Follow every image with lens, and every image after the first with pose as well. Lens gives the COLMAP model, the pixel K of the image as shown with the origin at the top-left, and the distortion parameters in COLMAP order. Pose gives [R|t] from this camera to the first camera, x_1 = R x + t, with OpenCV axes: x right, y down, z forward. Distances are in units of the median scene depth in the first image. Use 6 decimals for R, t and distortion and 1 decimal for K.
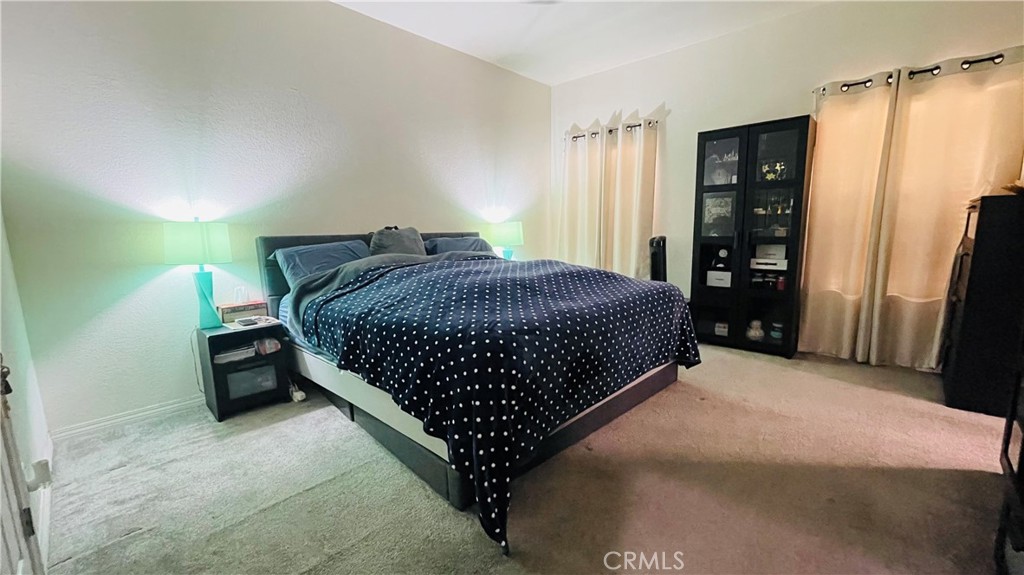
lens RADIAL K [[415.7, 0, 512.6], [0, 415.7, 289.5], [0, 0, 1]] dist [-0.005562, 0.002137]
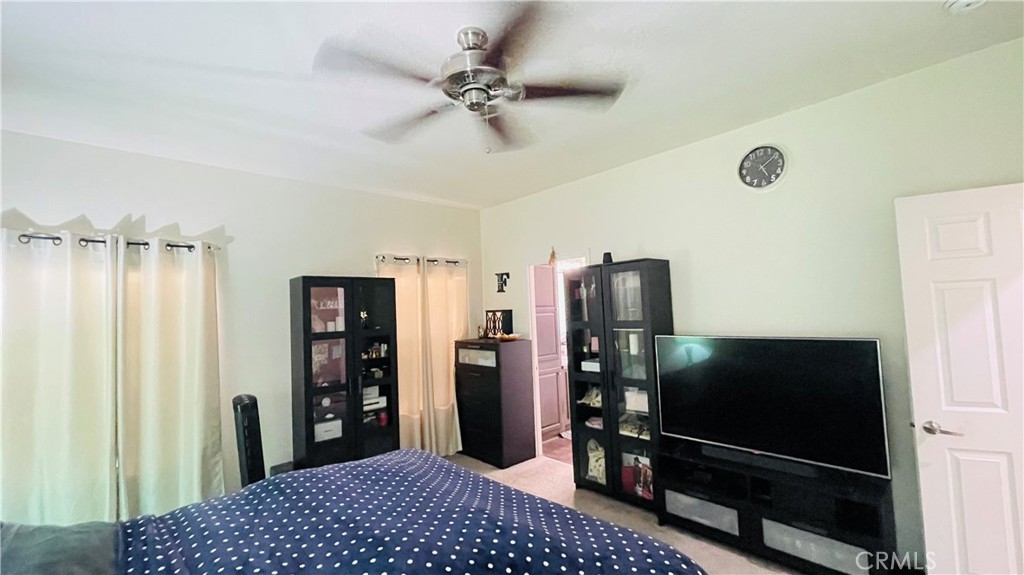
lens RADIAL K [[415.7, 0, 502.0], [0, 415.7, 293.3], [0, 0, 1]] dist [-0.005562, 0.002137]
pose [[0.080435, 0.061162, 0.994882, -0.417855], [0.191435, 0.978587, -0.075637, -0.184485], [-0.978204, 0.196539, 0.067004, 0.510571]]
